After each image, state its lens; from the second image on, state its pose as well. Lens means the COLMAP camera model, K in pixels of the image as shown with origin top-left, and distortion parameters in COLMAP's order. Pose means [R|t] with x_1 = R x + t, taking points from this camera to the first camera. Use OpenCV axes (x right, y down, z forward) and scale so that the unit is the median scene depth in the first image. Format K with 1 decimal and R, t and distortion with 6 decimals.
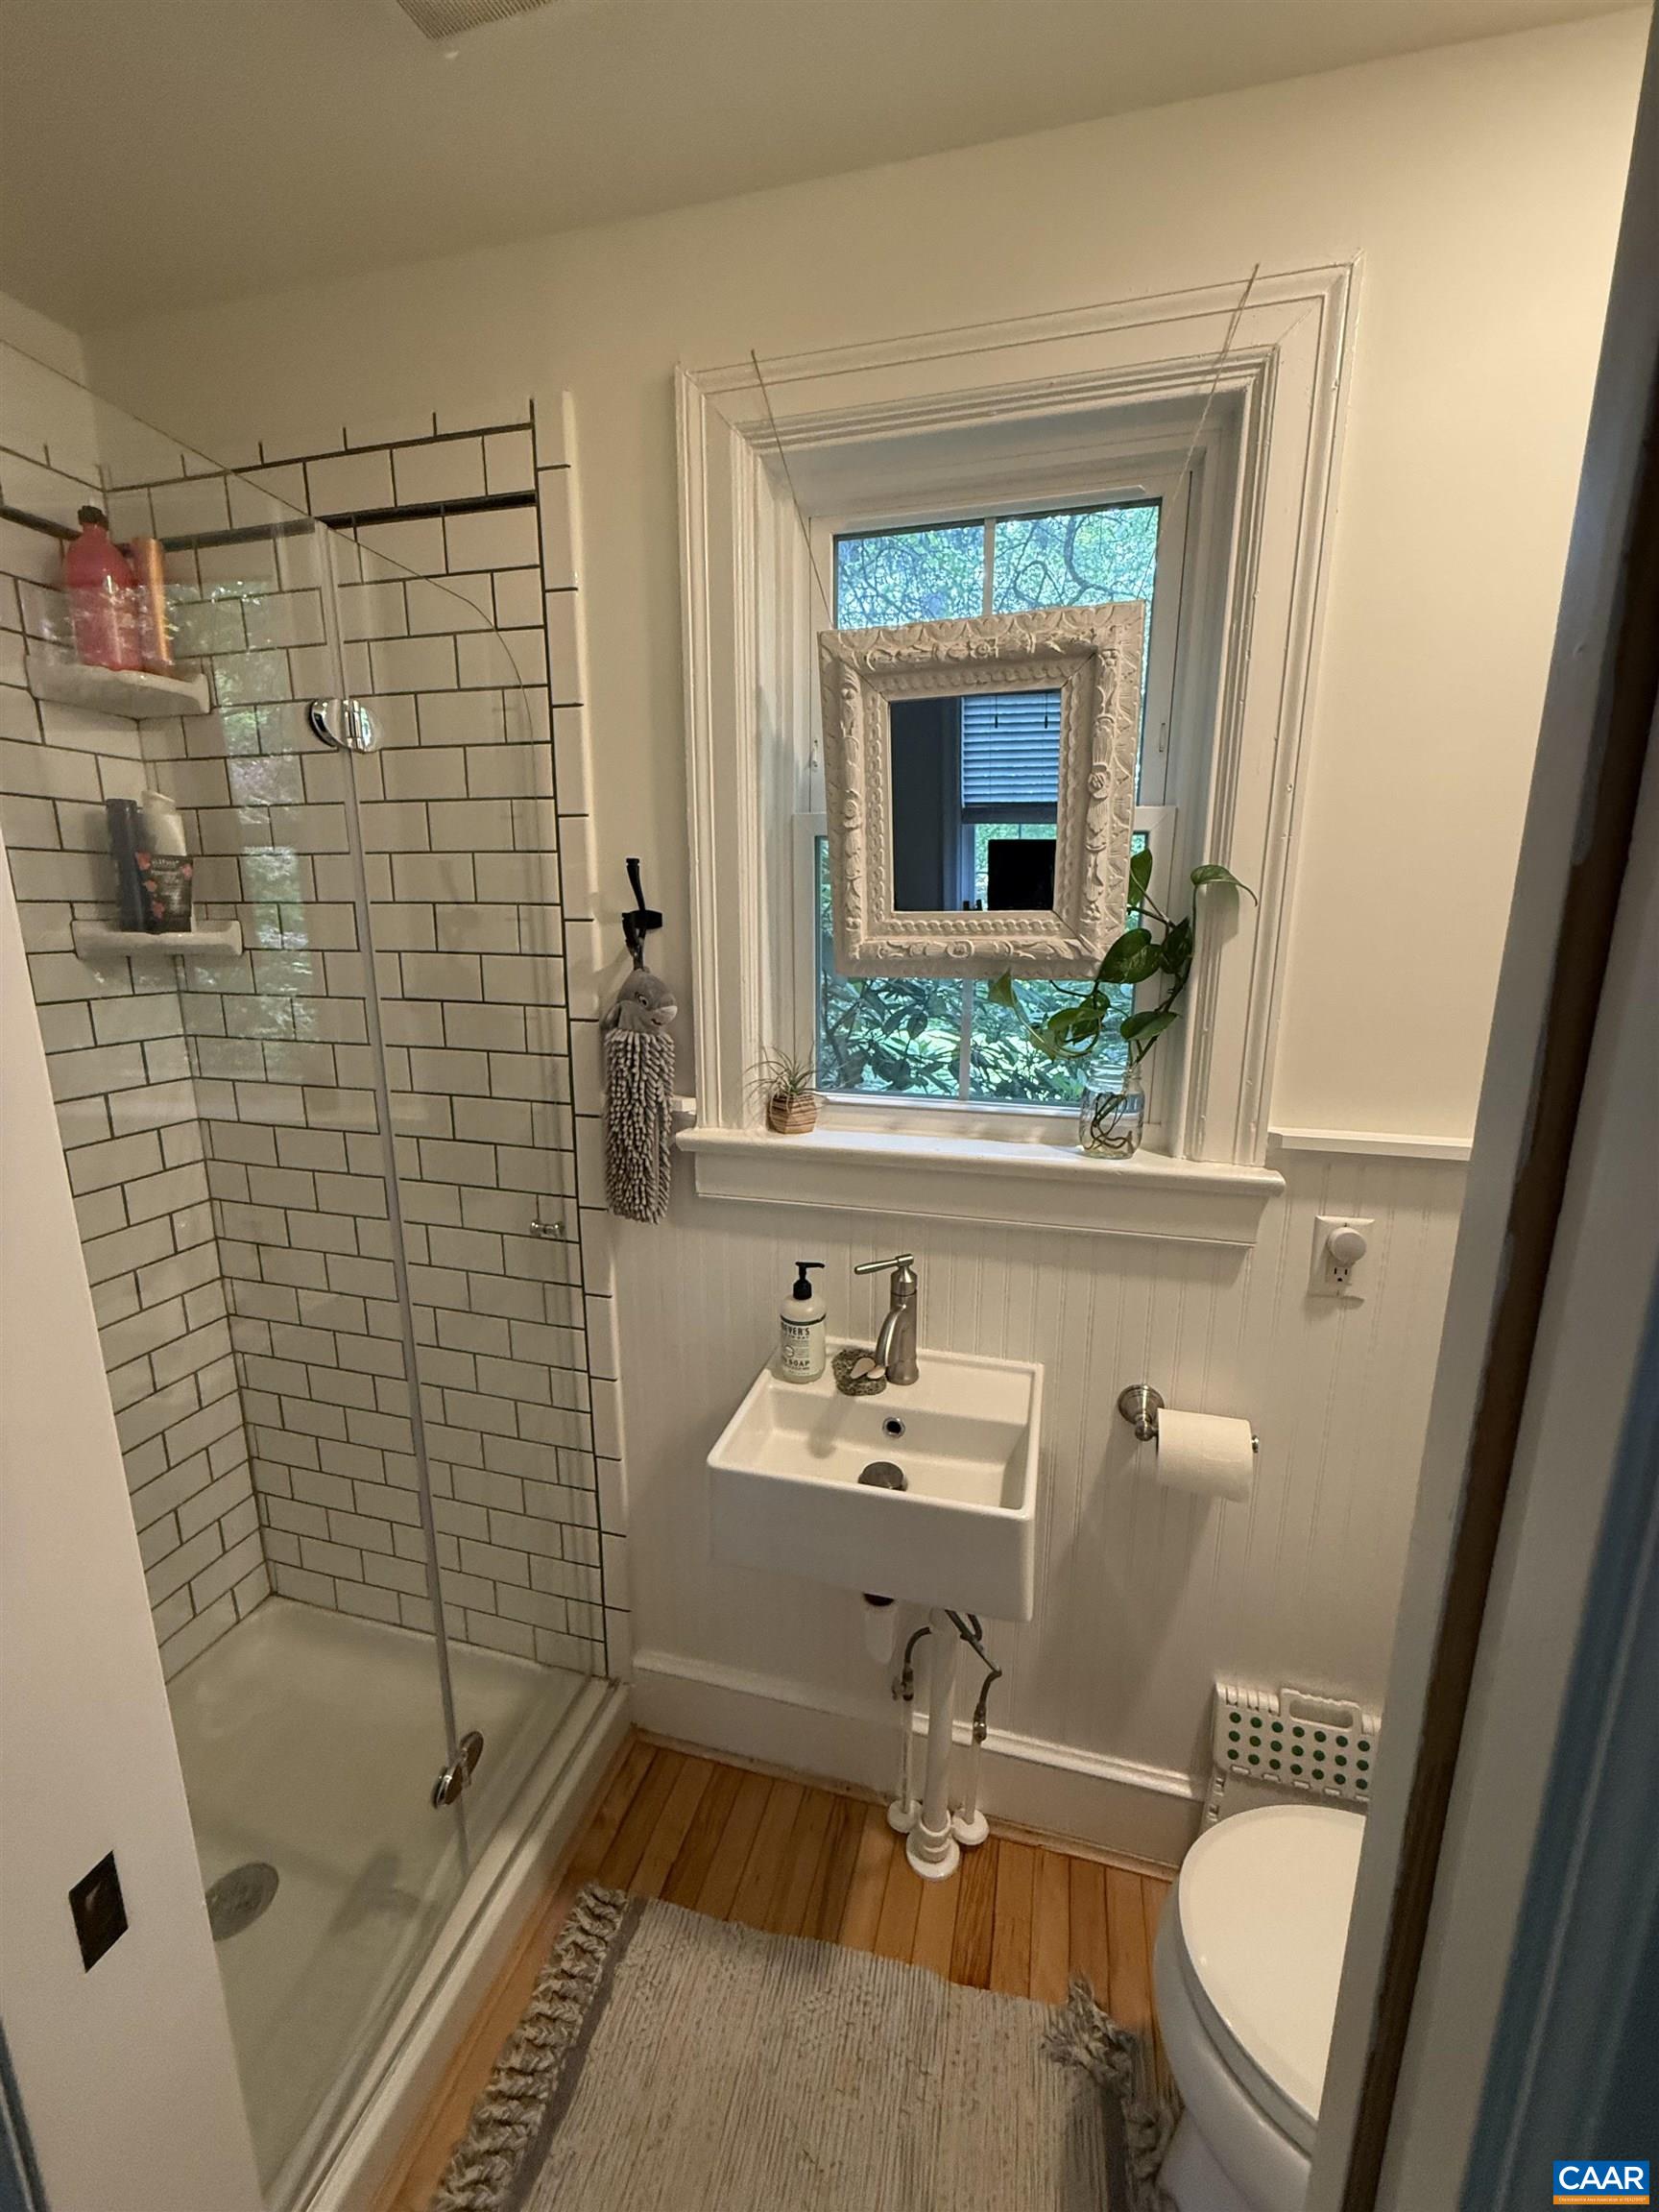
lens RADIAL K [[884.3, 0, 827.2], [0, 884.3, 1099.8], [0, 0, 1]] dist [-0.001406, 0.000451]
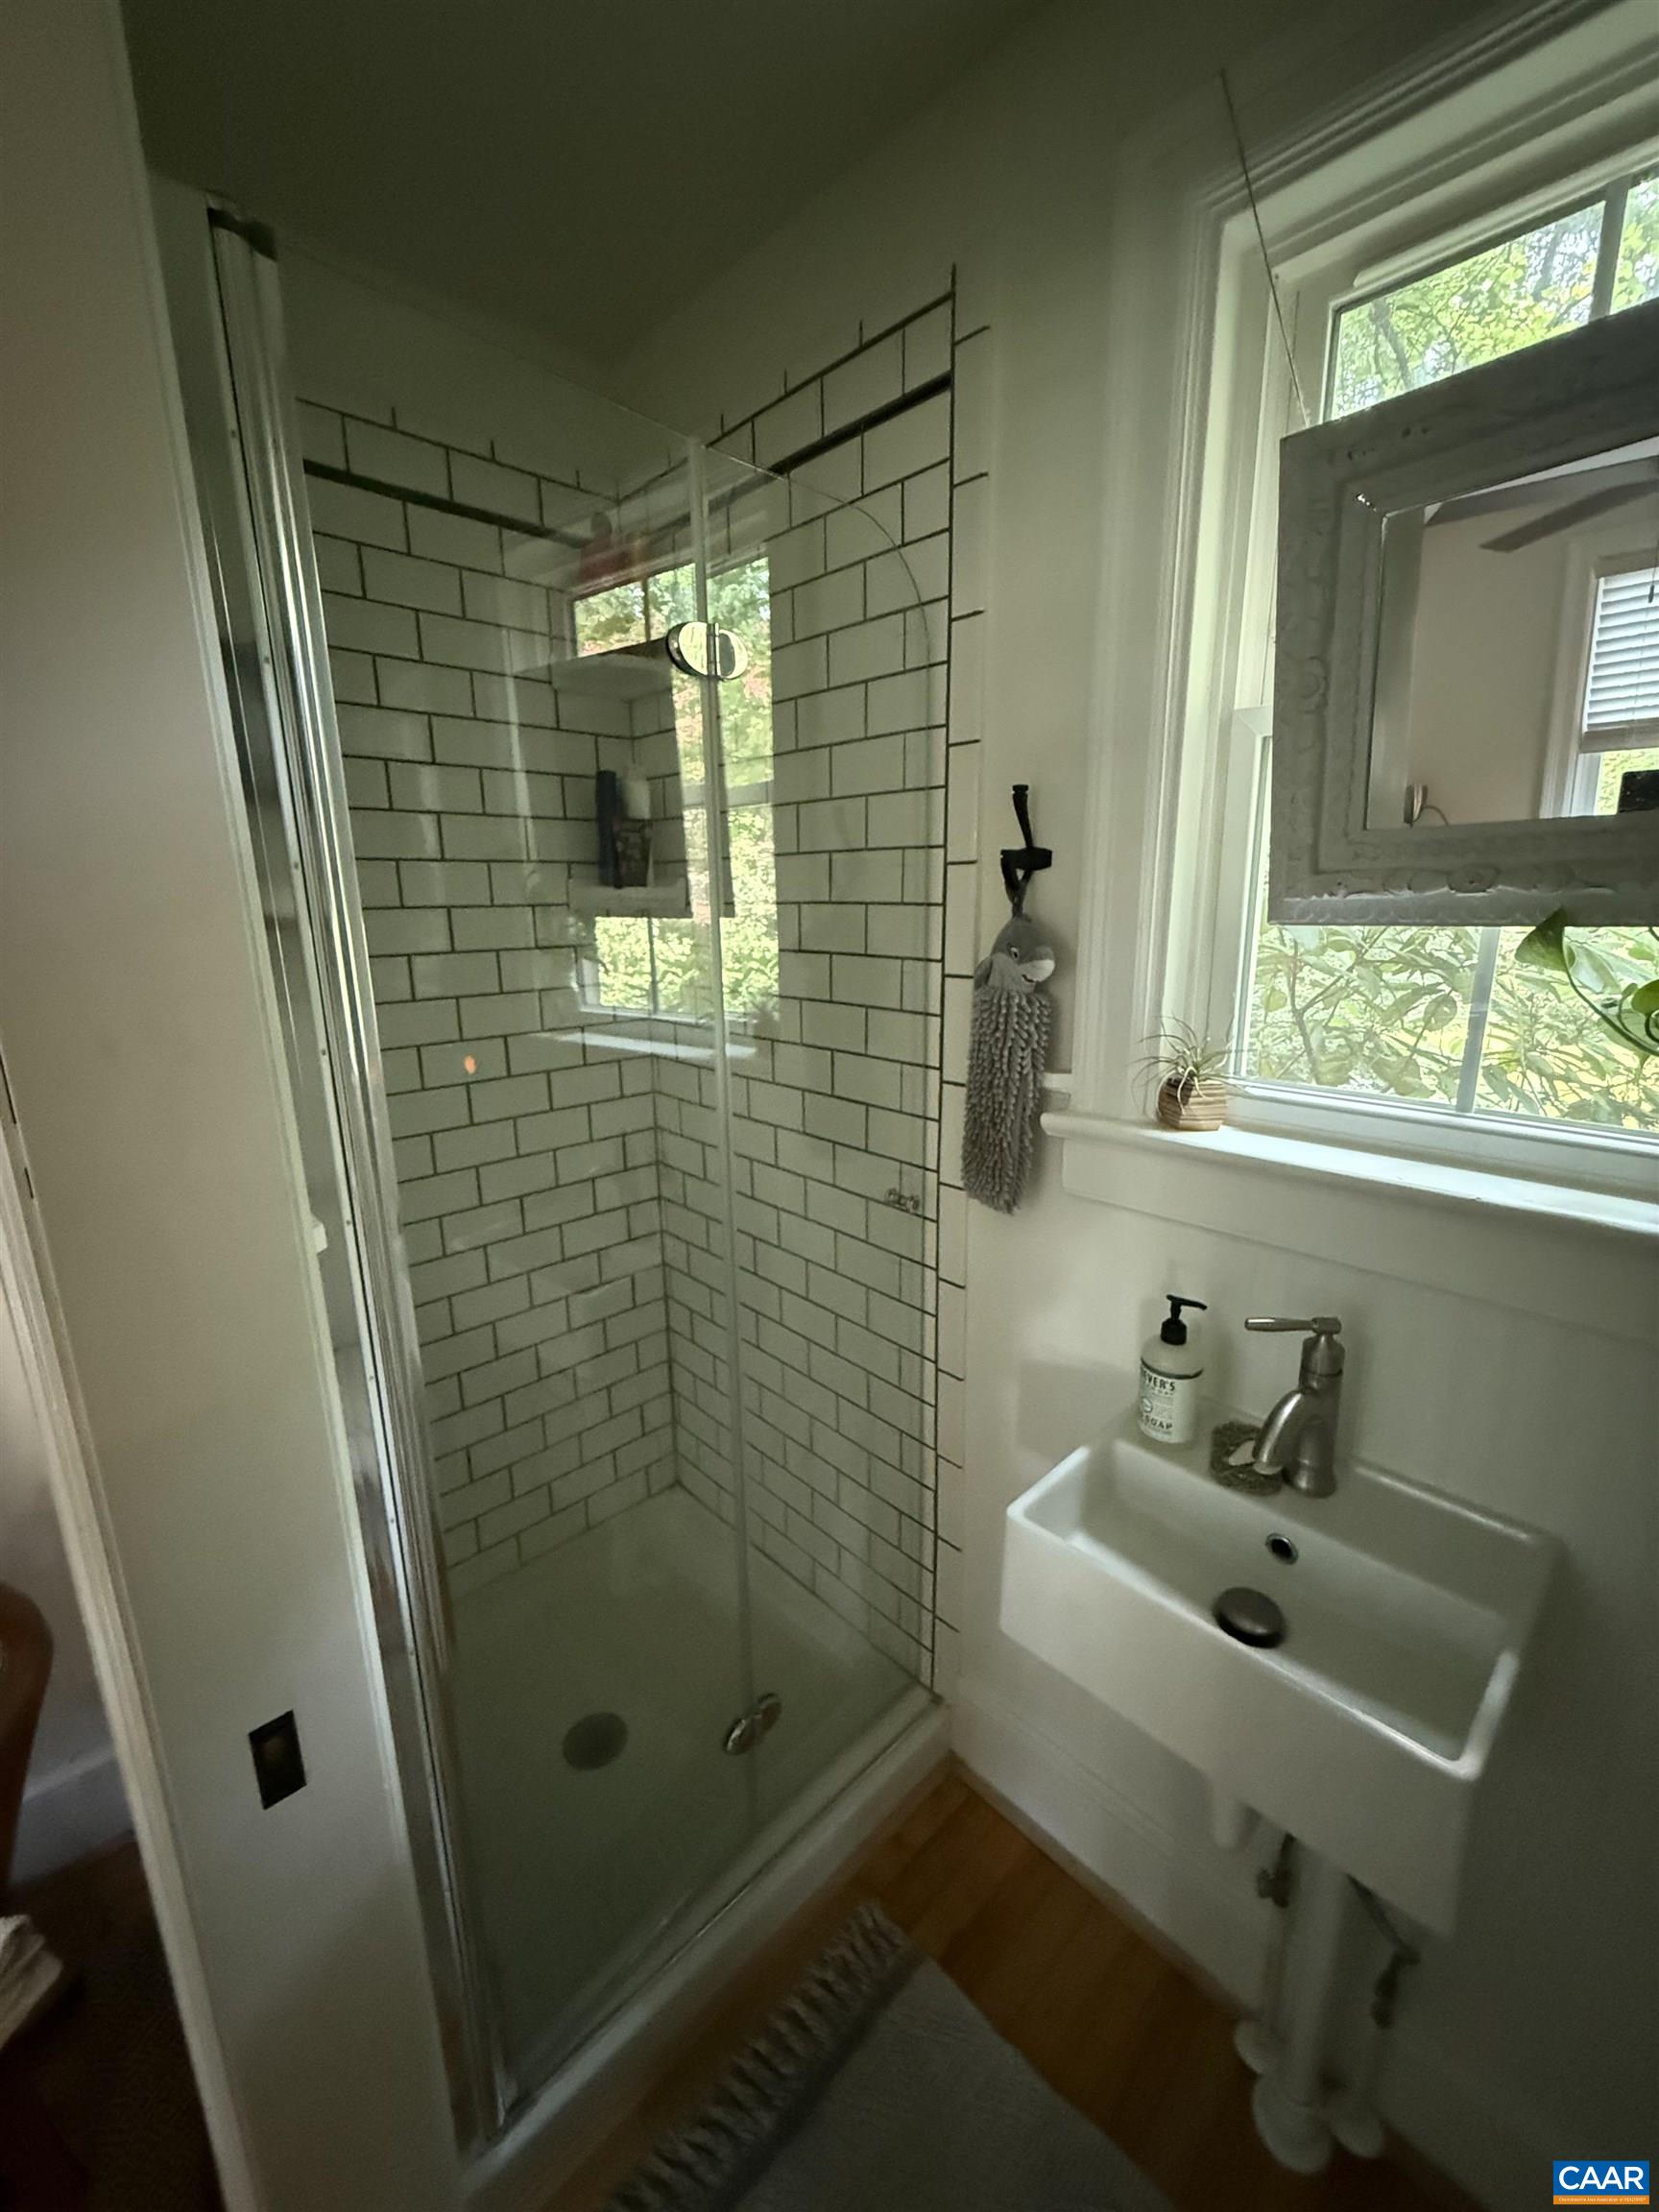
lens RADIAL K [[884.3, 0, 825.8], [0, 884.3, 1097.3], [0, 0, 1]] dist [-0.001406, 0.000451]
pose [[0.853316, 0.103243, -0.511070, 0.078026], [-0.095461, 0.994567, 0.041527, 0.007165], [0.512581, 0.013352, 0.858535, 0.161871]]
